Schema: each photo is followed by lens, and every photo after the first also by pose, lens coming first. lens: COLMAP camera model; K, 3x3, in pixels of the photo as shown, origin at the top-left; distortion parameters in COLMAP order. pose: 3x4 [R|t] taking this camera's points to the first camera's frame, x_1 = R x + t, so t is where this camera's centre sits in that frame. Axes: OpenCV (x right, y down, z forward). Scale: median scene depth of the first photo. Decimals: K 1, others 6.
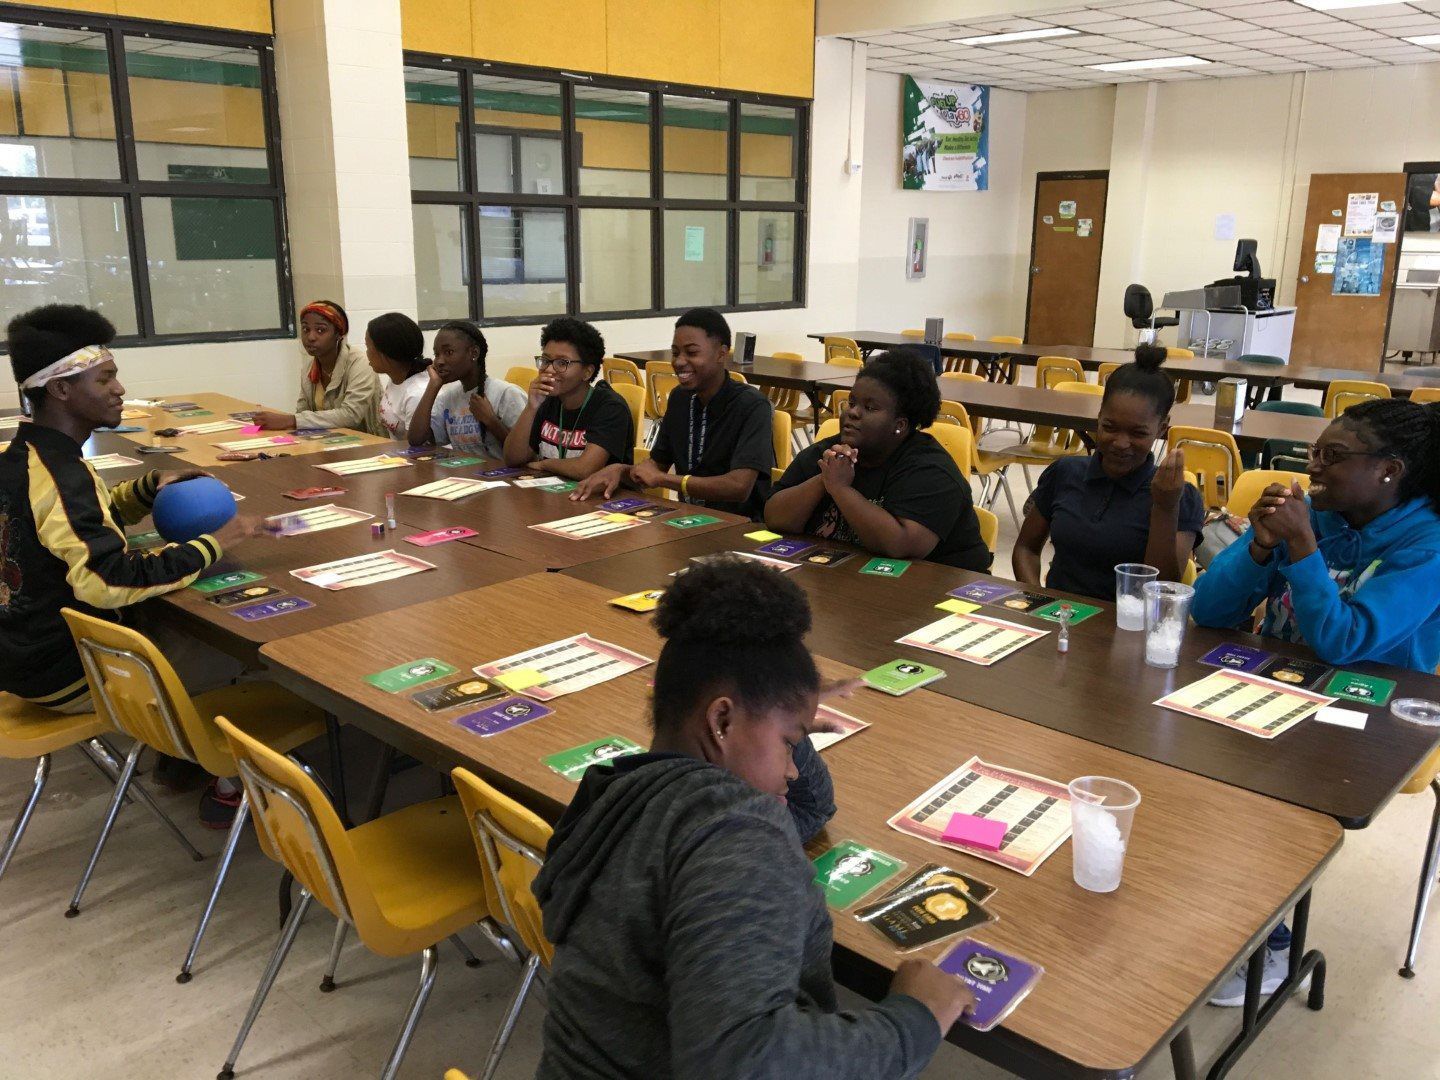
lens RADIAL K [[1201.6, 0, 716.9], [0, 1201.6, 539.6], [0, 0, 1]] dist [0.087932, -0.133628]
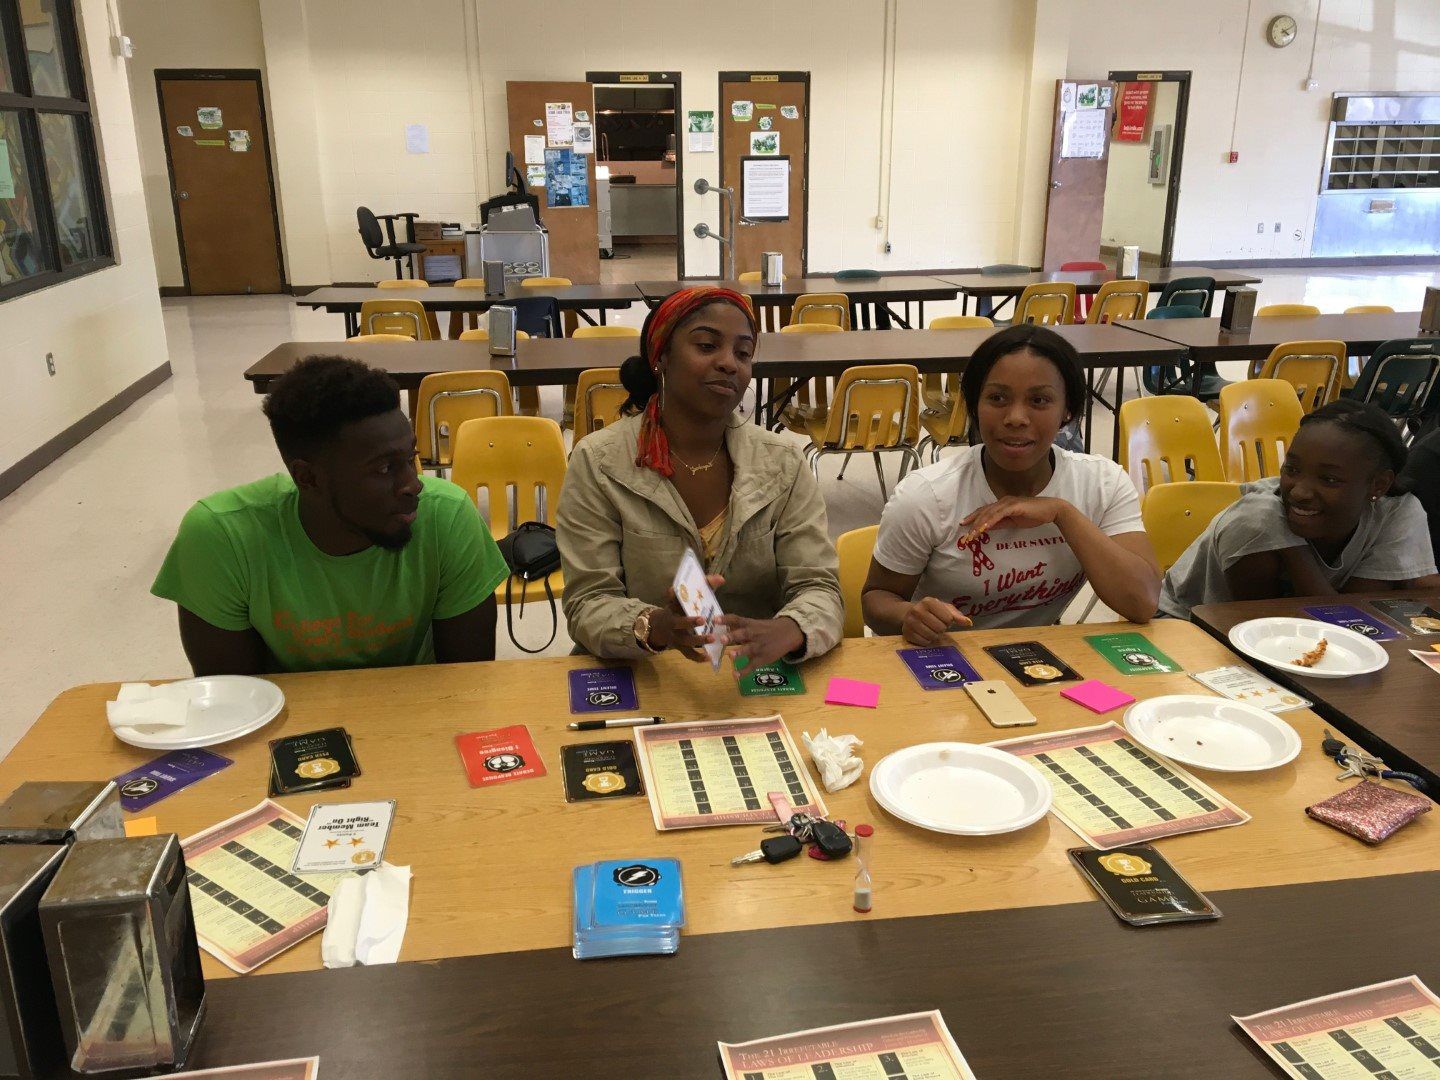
lens RADIAL K [[1206.8, 0, 717.1], [0, 1206.8, 535.8], [0, 0, 1]] dist [0.077362, -0.110204]
pose [[0.585206, -0.263014, 0.767045, -0.258631], [0.216989, 0.962232, 0.164393, -0.082524], [-0.781313, 0.070236, 0.620175, 0.320375]]
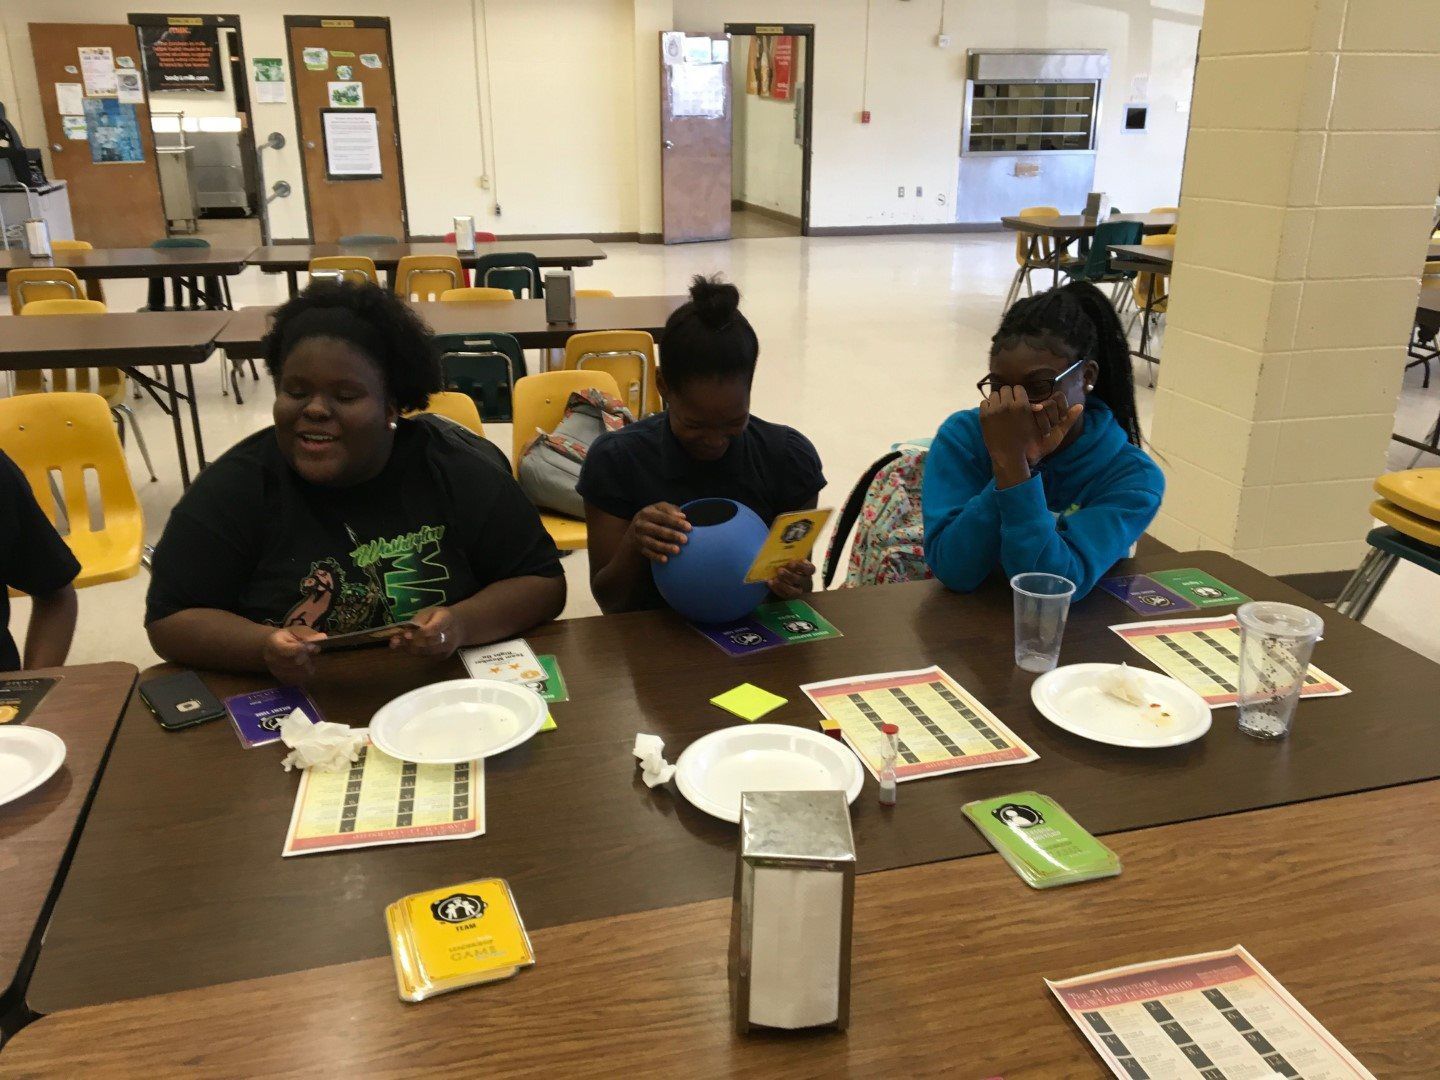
lens RADIAL K [[1206.8, 0, 717.1], [0, 1206.8, 535.8], [0, 0, 1]] dist [0.077362, -0.110204]
pose [[0.519476, -0.299027, 0.800454, -0.063041], [0.219381, 0.952041, 0.213282, -0.033947], [-0.825843, 0.064809, 0.560164, 0.144497]]
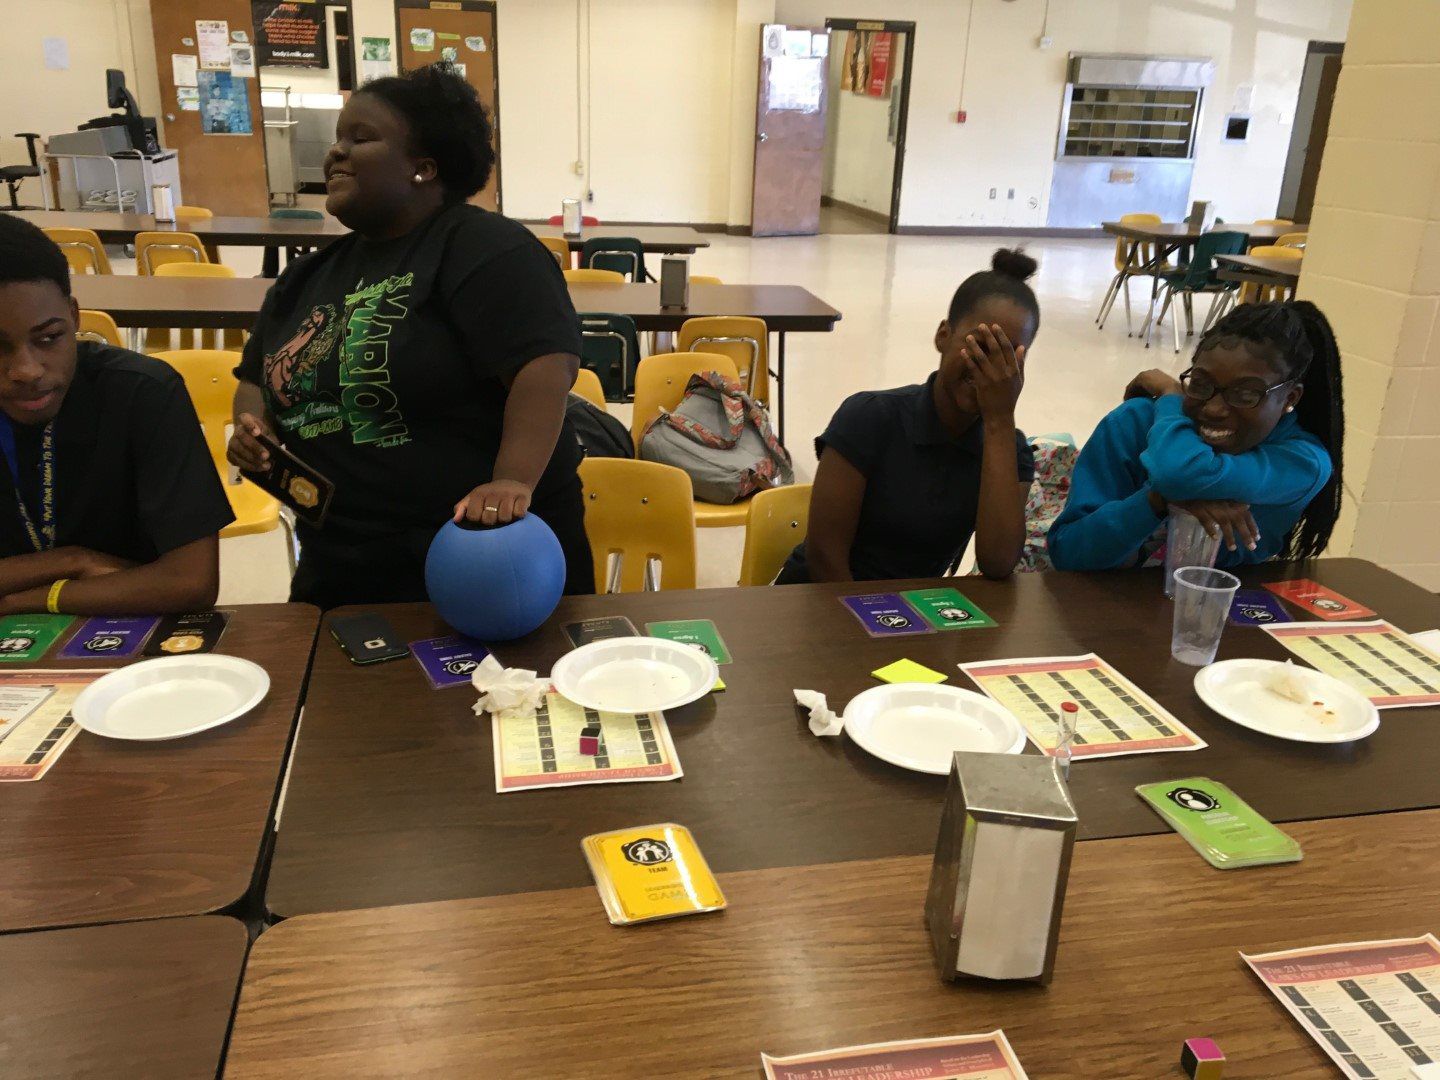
lens RADIAL K [[1201.6, 0, 716.9], [0, 1201.6, 539.6], [0, 0, 1]] dist [0.087932, -0.133628]
pose [[0.572938, -0.275553, 0.771889, -0.073061], [0.177833, 0.961148, 0.211118, -0.034684], [-0.800073, 0.016310, 0.599680, 0.152864]]
